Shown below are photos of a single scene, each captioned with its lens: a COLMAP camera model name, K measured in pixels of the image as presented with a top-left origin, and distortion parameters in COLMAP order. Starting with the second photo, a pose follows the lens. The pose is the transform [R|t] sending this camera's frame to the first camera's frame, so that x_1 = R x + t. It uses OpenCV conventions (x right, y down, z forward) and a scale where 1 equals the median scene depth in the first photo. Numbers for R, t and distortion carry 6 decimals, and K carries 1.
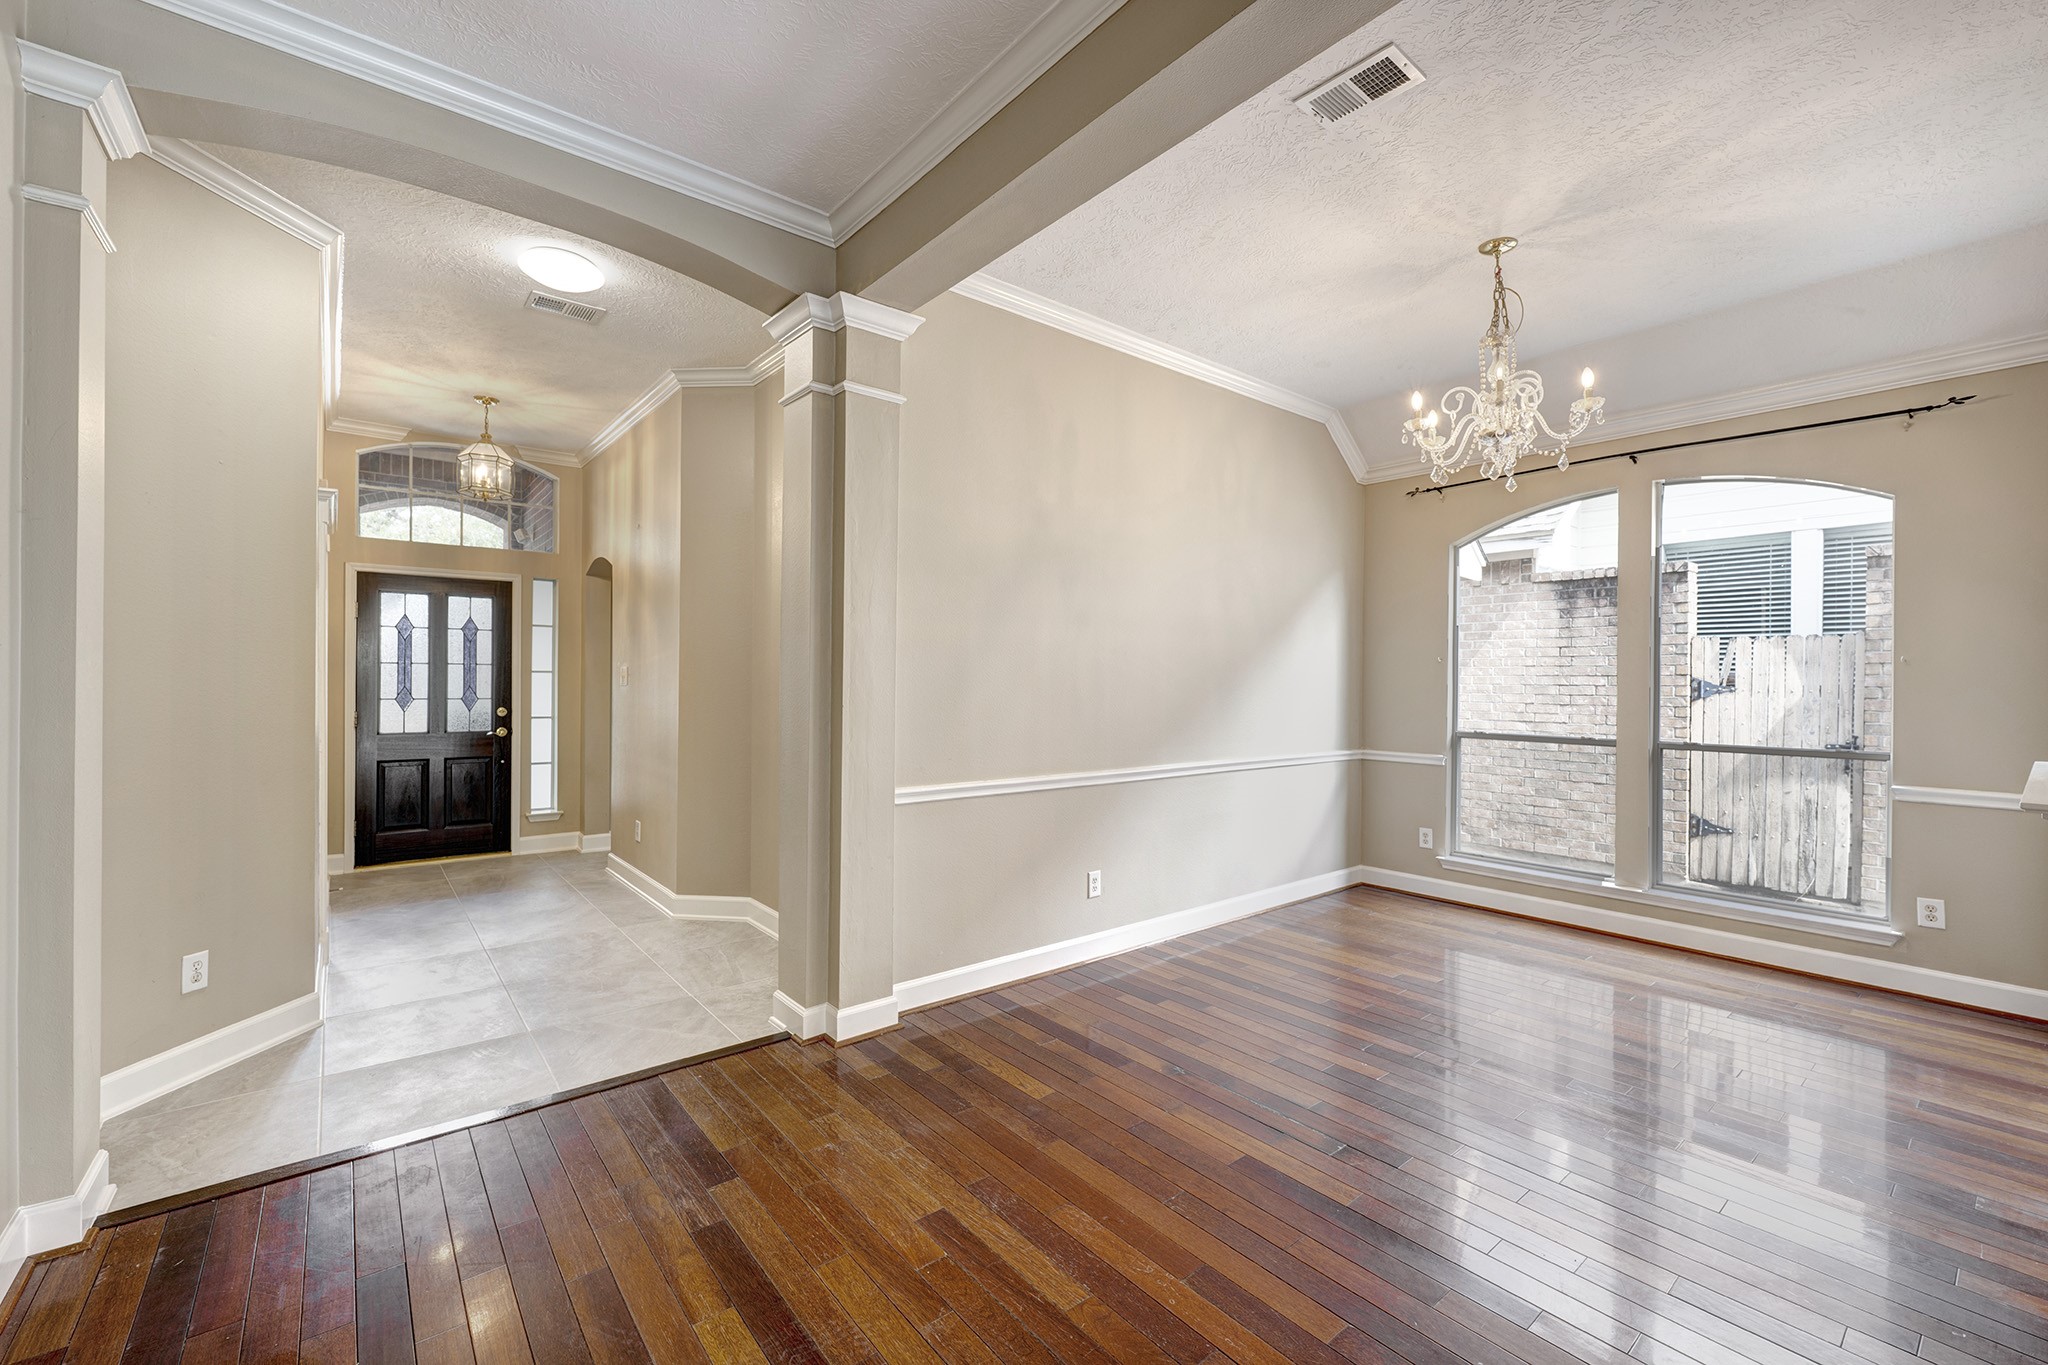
lens RADIAL K [[852.3, 0, 1024.0], [0, 852.3, 682.5], [0, 0, 1]] dist [0.000397, -0.000105]
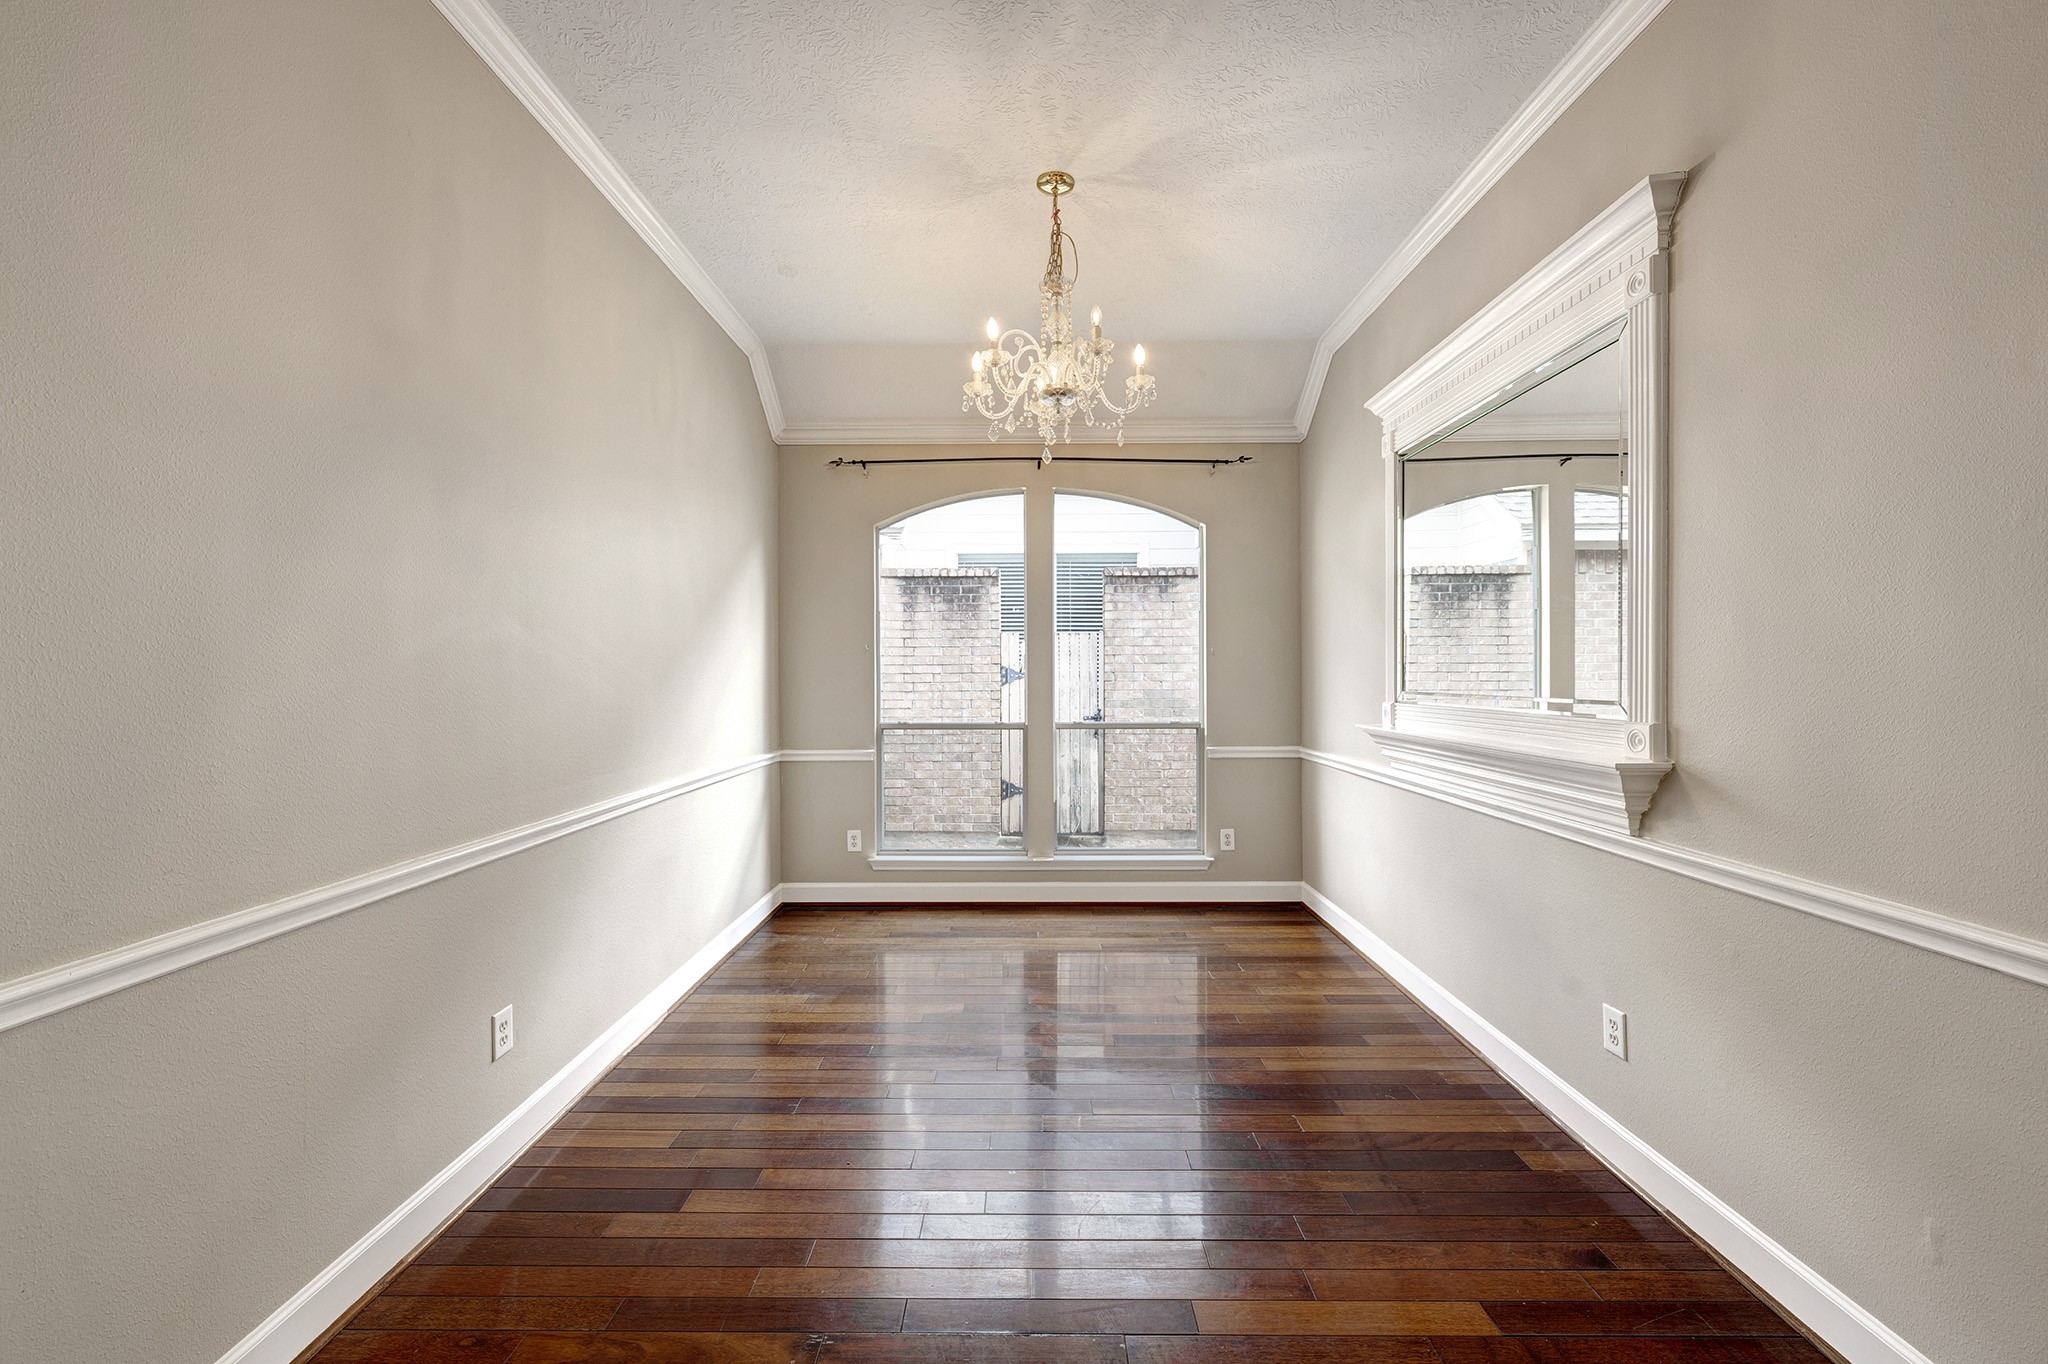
lens RADIAL K [[808.6, 0, 1024.0], [0, 808.6, 682.0], [0, 0, 1]] dist [-0.002196, -0.000016]
pose [[0.640511, -0.018675, 0.767722, -0.079150], [0.010636, 0.999824, 0.015448, -0.000772], [-0.767875, -0.001729, 0.640597, 0.298156]]
